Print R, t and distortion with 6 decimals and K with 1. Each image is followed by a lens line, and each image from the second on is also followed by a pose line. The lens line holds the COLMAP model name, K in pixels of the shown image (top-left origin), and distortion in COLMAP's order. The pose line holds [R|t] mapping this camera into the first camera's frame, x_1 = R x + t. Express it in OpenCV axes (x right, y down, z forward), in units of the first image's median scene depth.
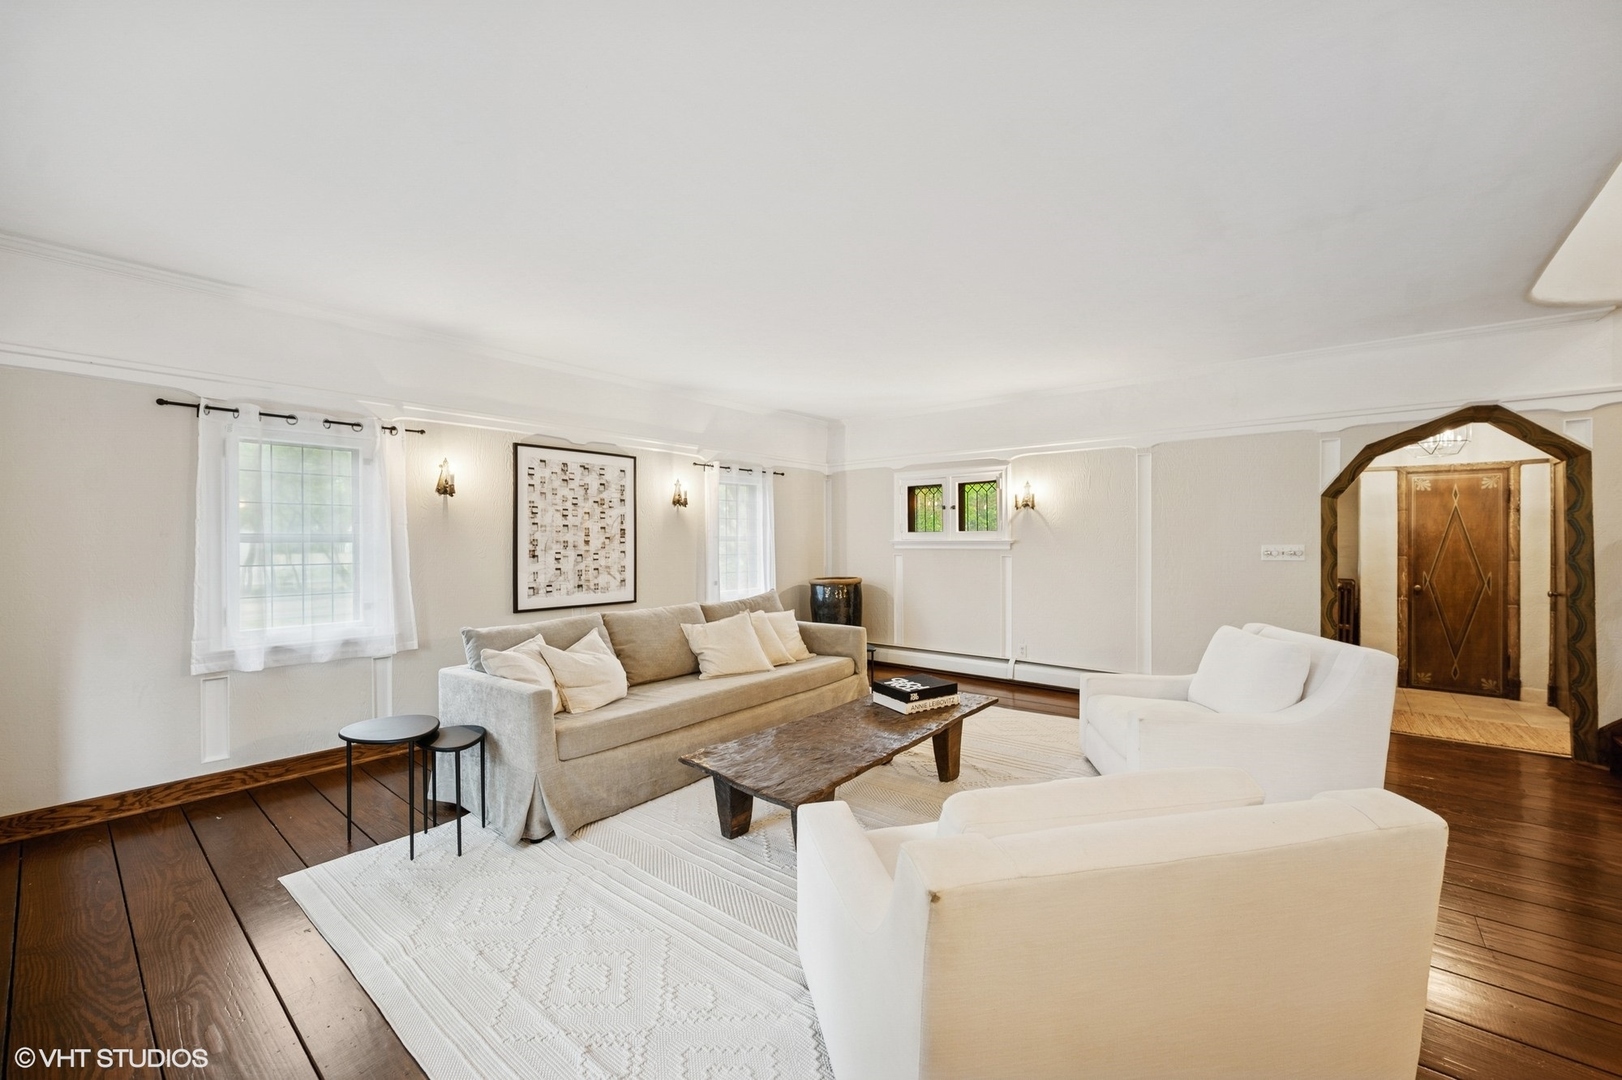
lens RADIAL K [[641.1, 0, 812.8], [0, 641.1, 544.6], [0, 0, 1]] dist [-0.000932, 0.000072]
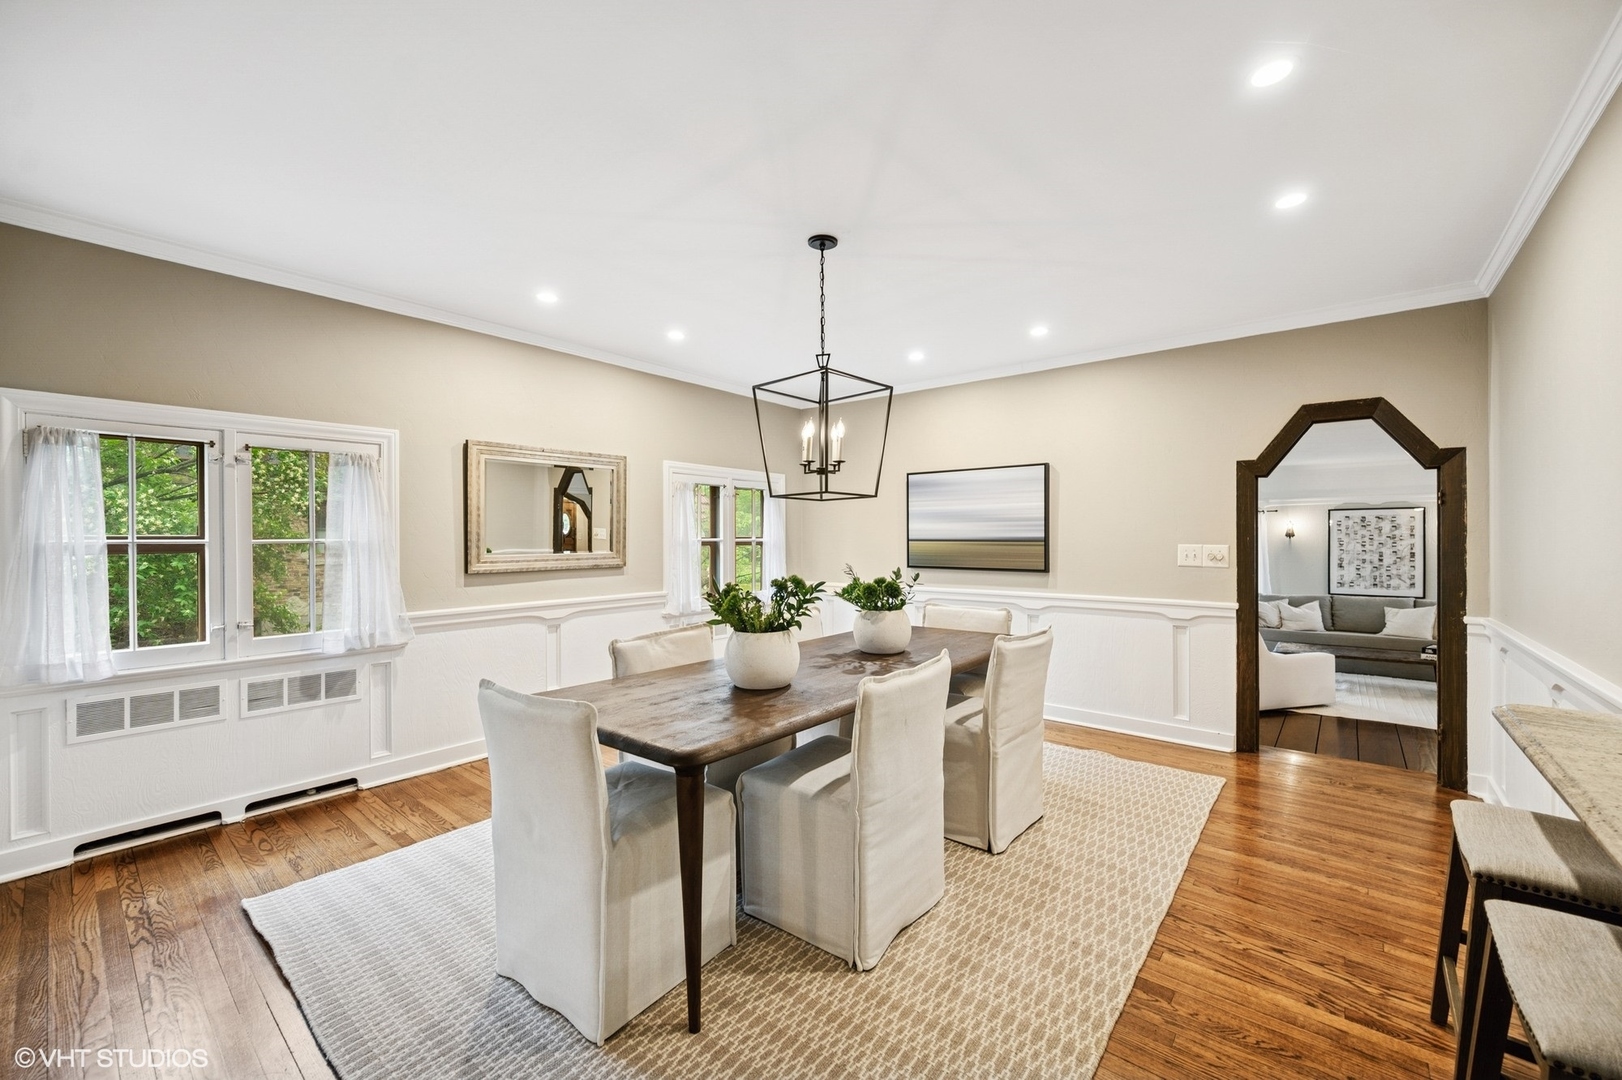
lens RADIAL K [[647.2, 0, 811.0], [0, 647.2, 540.0], [0, 0, 1]] dist [-0.001617, -0.000283]
pose [[0.000658, 0.004877, -0.999988, 1.371586], [-0.001183, 0.999987, 0.004876, -0.063349], [0.999999, 0.001180, 0.000664, -0.546380]]
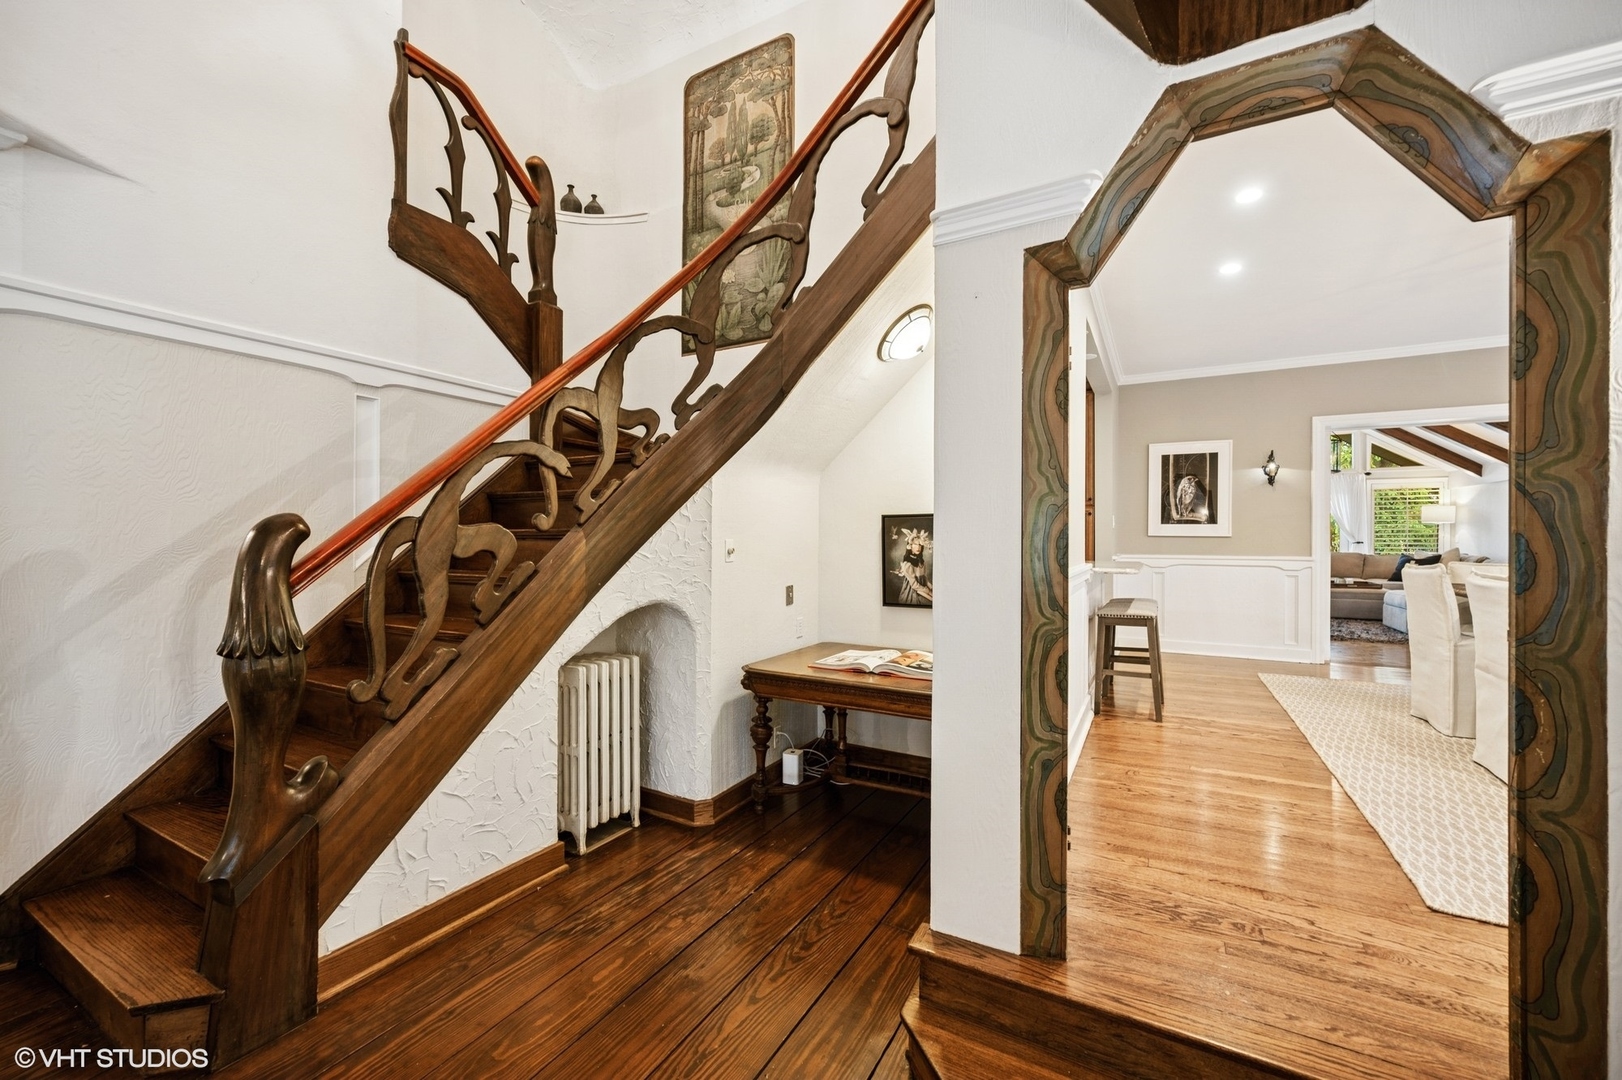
lens RADIAL K [[643.8, 0, 809.4], [0, 643.8, 536.5], [0, 0, 1]] dist [-0.001096, -0.000176]
pose [[-0.185031, 0.003064, 0.982728, 0.400312], [0.001768, 0.999995, -0.002785, -0.013604], [-0.982731, 0.001223, -0.185036, 0.300767]]
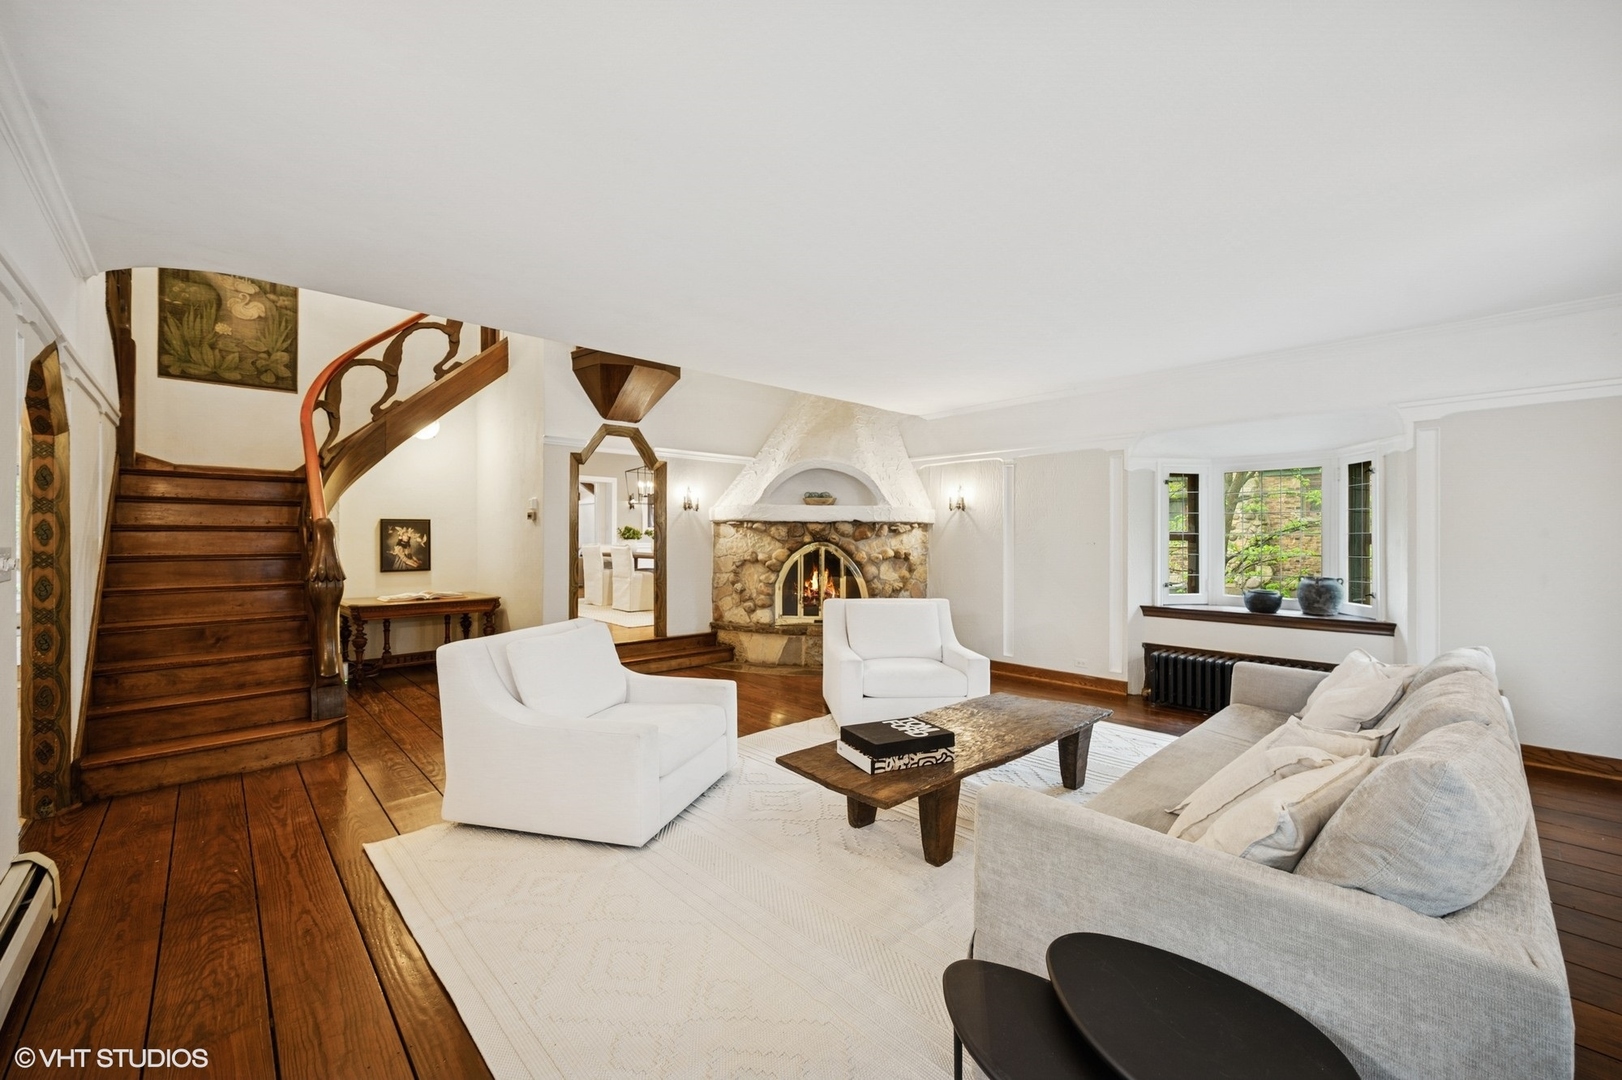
lens RADIAL K [[644.6, 0, 815.2], [0, 644.6, 536.3], [0, 0, 1]] dist [-0.000729, -0.000224]
pose [[-0.991967, 0.002117, 0.126480, 0.109496], [0.002249, 0.999997, 0.000901, -0.005230], [-0.126477, 0.001178, -0.991969, 1.230943]]
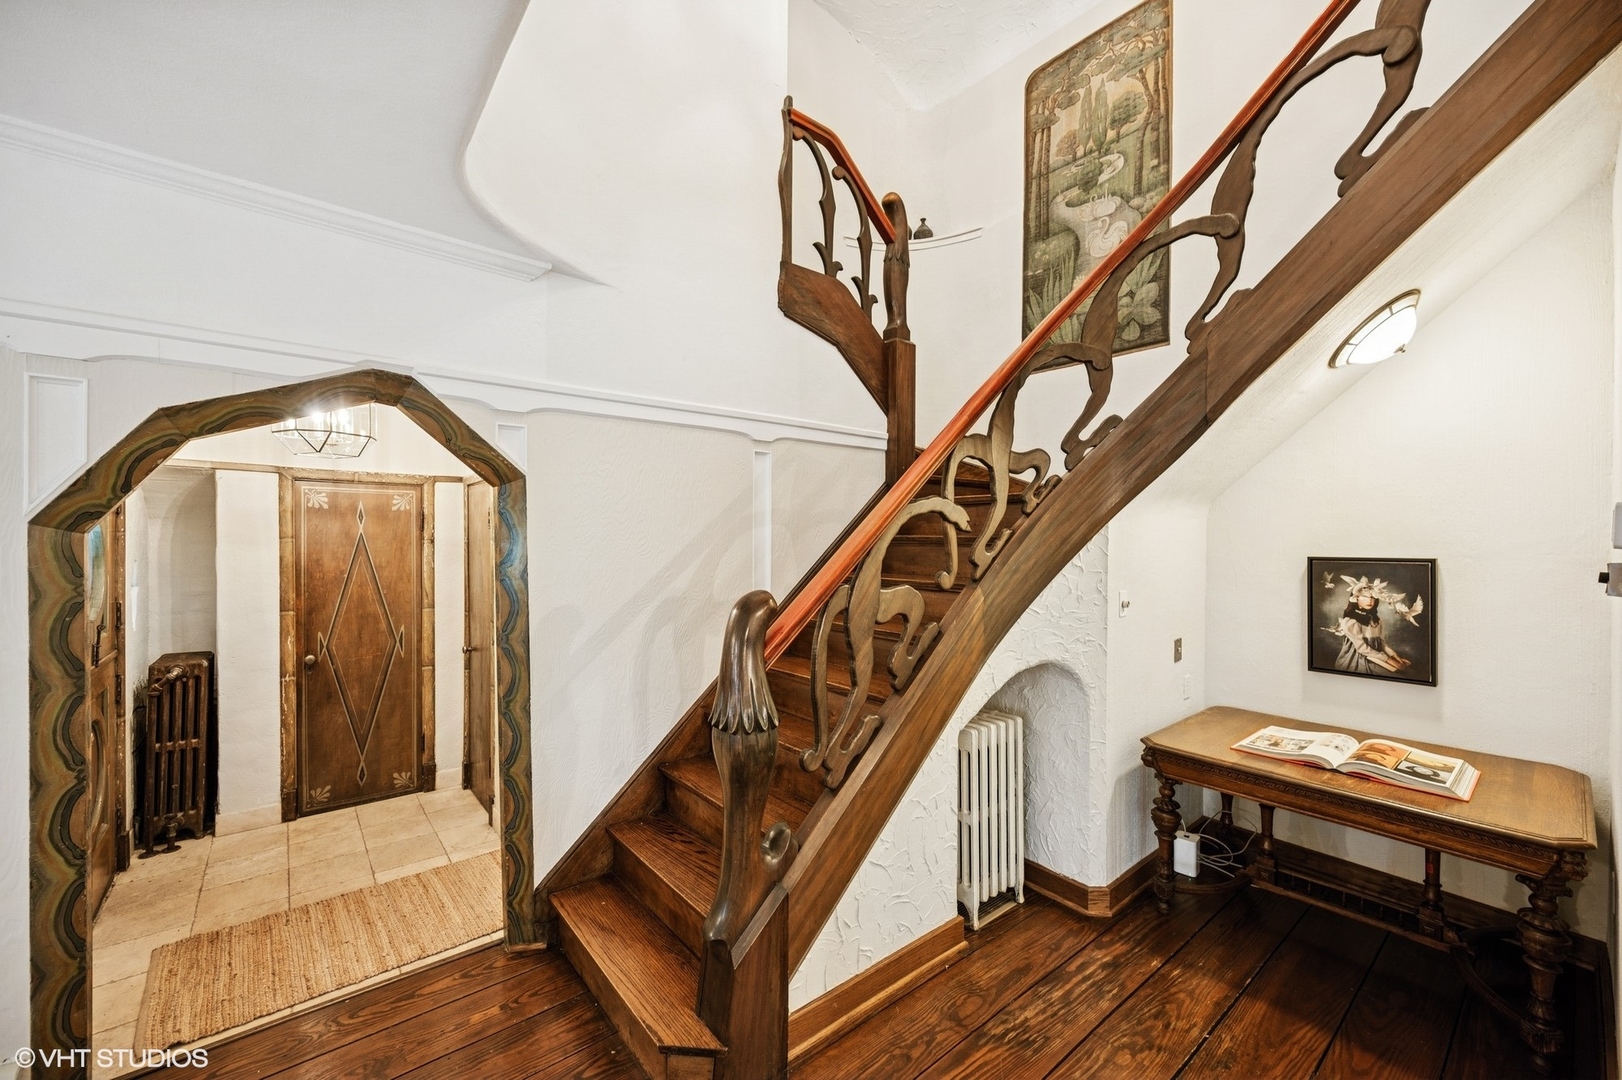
lens RADIAL K [[641.5, 0, 813.9], [0, 641.5, 541.3], [0, 0, 1]] dist [-0.000569, -0.000089]
pose [[0.187343, -0.005127, 0.982281, 0.446371], [0.000622, 0.999987, 0.005100, -0.058564], [-0.982294, -0.000344, 0.187344, 0.419876]]
